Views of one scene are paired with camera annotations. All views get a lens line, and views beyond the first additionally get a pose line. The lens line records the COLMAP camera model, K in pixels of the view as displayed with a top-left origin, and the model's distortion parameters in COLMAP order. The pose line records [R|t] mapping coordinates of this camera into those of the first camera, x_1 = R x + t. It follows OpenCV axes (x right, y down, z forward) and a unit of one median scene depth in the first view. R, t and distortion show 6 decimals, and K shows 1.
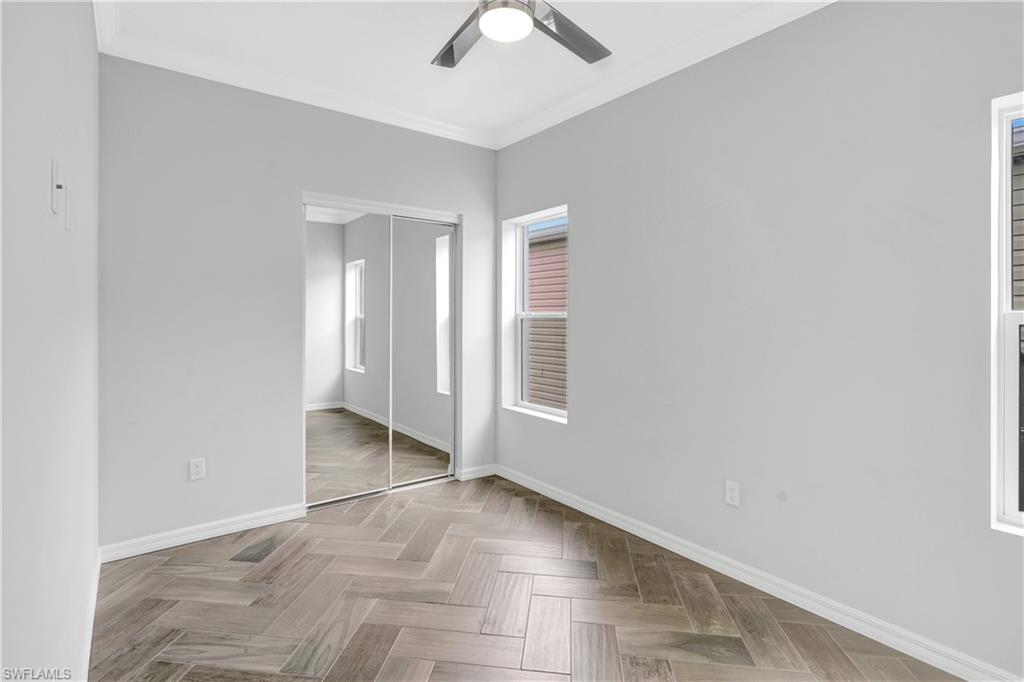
lens RADIAL K [[506.1, 0, 506.9], [0, 506.1, 315.3], [0, 0, 1]] dist [-0.011150, 0.005259]
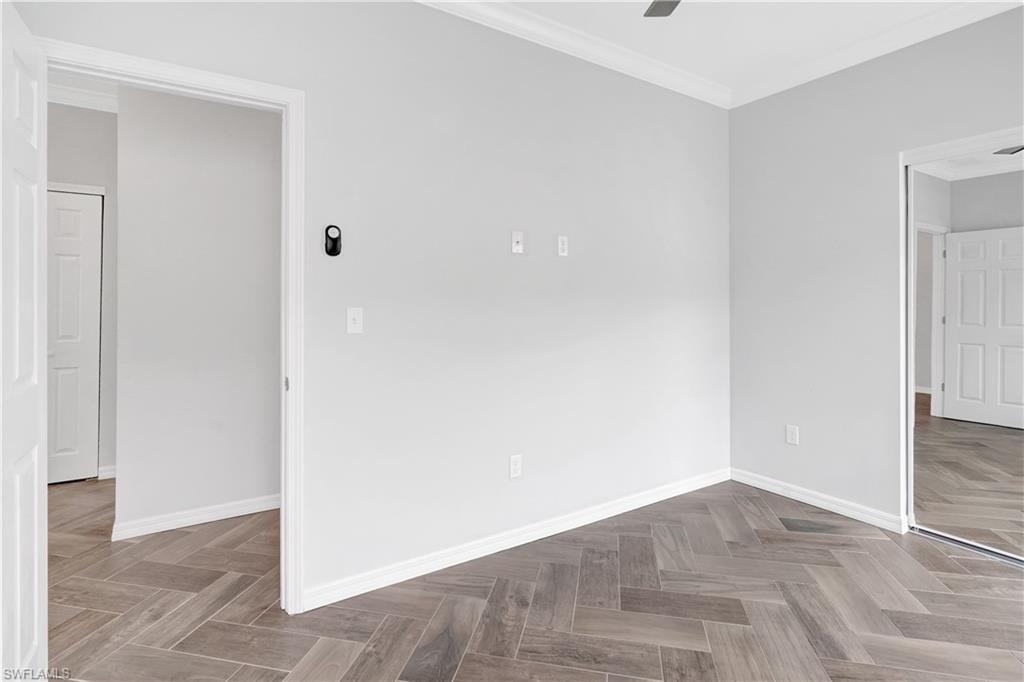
lens RADIAL K [[506.1, 0, 512.6], [0, 506.1, 308.6], [0, 0, 1]] dist [-0.011150, 0.005259]
pose [[-0.078612, 0.009771, -0.996857, 0.583131], [-0.003391, 0.999944, 0.010068, 0.010834], [0.996899, 0.004172, -0.078575, 0.475214]]
